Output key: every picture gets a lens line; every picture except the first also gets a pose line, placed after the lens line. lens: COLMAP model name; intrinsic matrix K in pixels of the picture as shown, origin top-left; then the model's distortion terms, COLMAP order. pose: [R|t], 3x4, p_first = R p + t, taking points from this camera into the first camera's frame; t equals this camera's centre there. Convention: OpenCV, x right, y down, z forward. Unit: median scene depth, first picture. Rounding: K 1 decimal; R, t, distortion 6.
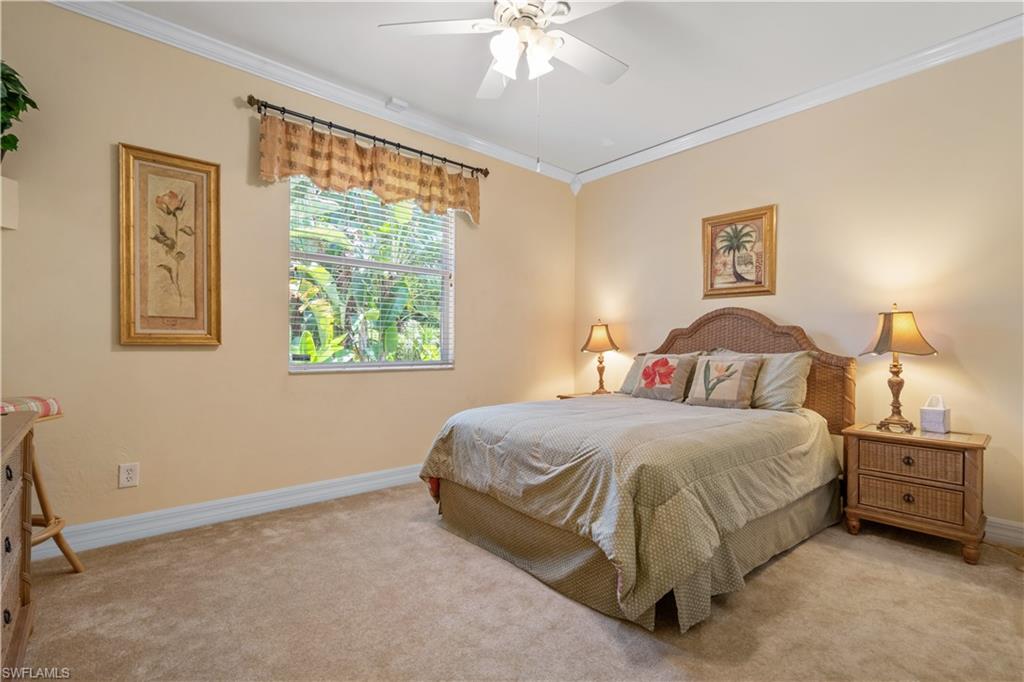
lens RADIAL K [[471.9, 0, 516.2], [0, 471.9, 340.8], [0, 0, 1]] dist [-0.003930, 0.001313]
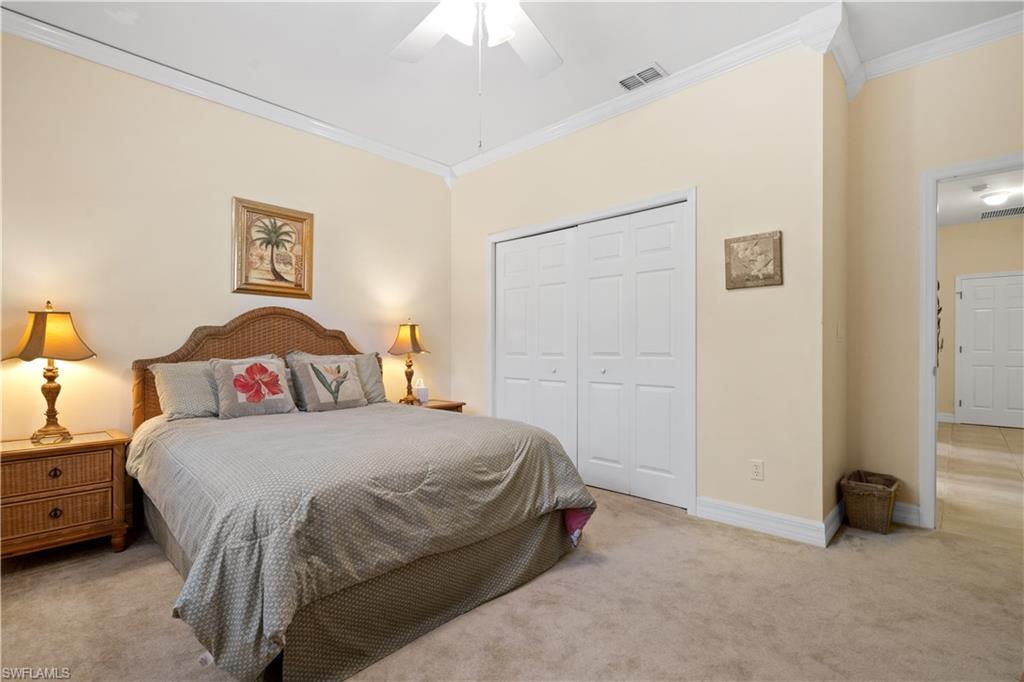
lens RADIAL K [[471.9, 0, 516.2], [0, 471.9, 340.8], [0, 0, 1]] dist [-0.003930, 0.001313]
pose [[-0.097927, 0.009508, 0.995148, -0.522638], [-0.006979, 0.999923, -0.010241, 0.002766], [-0.995169, -0.007948, -0.097854, 0.618227]]
